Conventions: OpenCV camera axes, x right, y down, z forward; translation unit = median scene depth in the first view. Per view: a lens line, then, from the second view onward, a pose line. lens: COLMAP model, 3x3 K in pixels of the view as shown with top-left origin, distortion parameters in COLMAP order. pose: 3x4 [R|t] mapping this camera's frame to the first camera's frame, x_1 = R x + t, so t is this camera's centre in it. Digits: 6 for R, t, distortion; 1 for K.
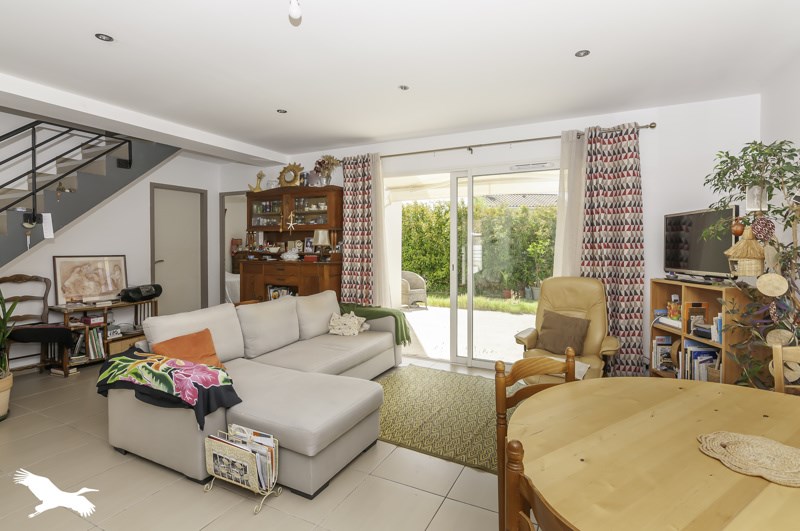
lens RADIAL K [[409.5, 0, 400.0], [0, 409.5, 265.5], [0, 0, 1]] dist [-0.001089, 0.000418]
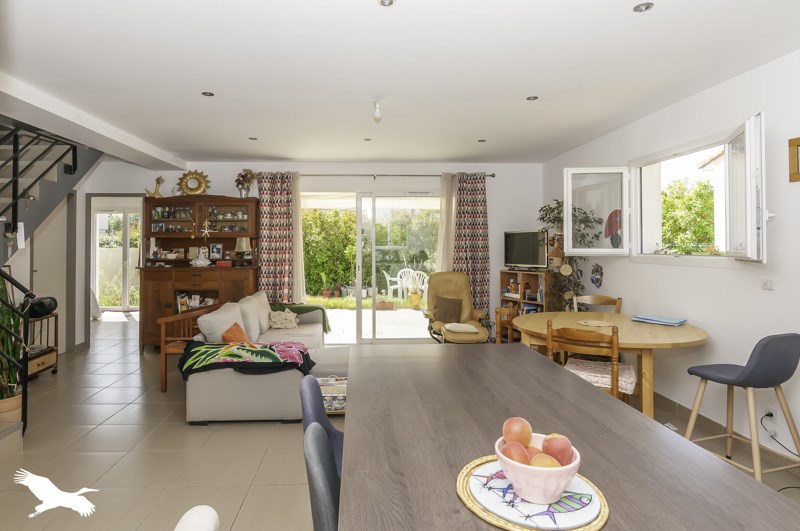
lens RADIAL K [[463.0, 0, 400.0], [0, 463.0, 265.5], [0, 0, 1]] dist [0.001594, 0.000642]
pose [[0.855940, -0.026456, 0.516398, -0.514754], [0.029743, 0.999556, 0.001908, -0.002282], [-0.516219, 0.013726, 0.856347, -0.290479]]
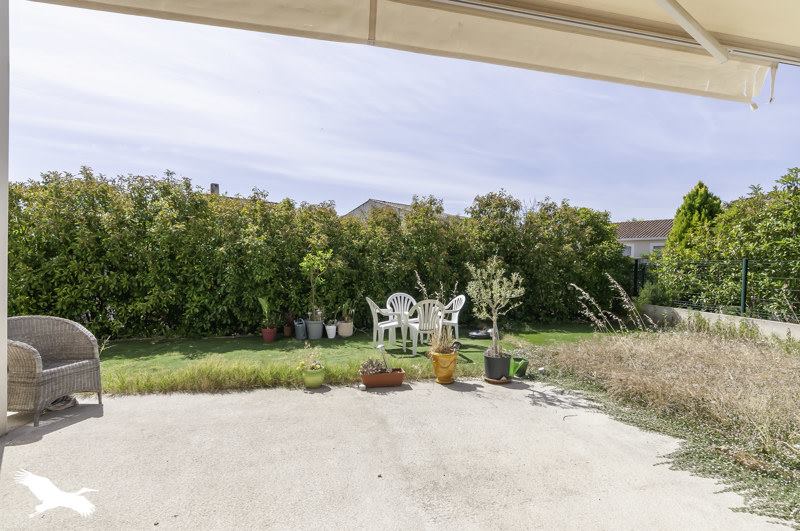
lens RADIAL K [[409.5, 0, 400.0], [0, 409.5, 265.5], [0, 0, 1]] dist [-0.001089, 0.000418]
pose [[0.790833, 0.009222, 0.611963, 0.109861], [0.015922, 0.999238, -0.035634, -0.030688], [-0.611825, 0.037924, 0.790084, 1.074970]]
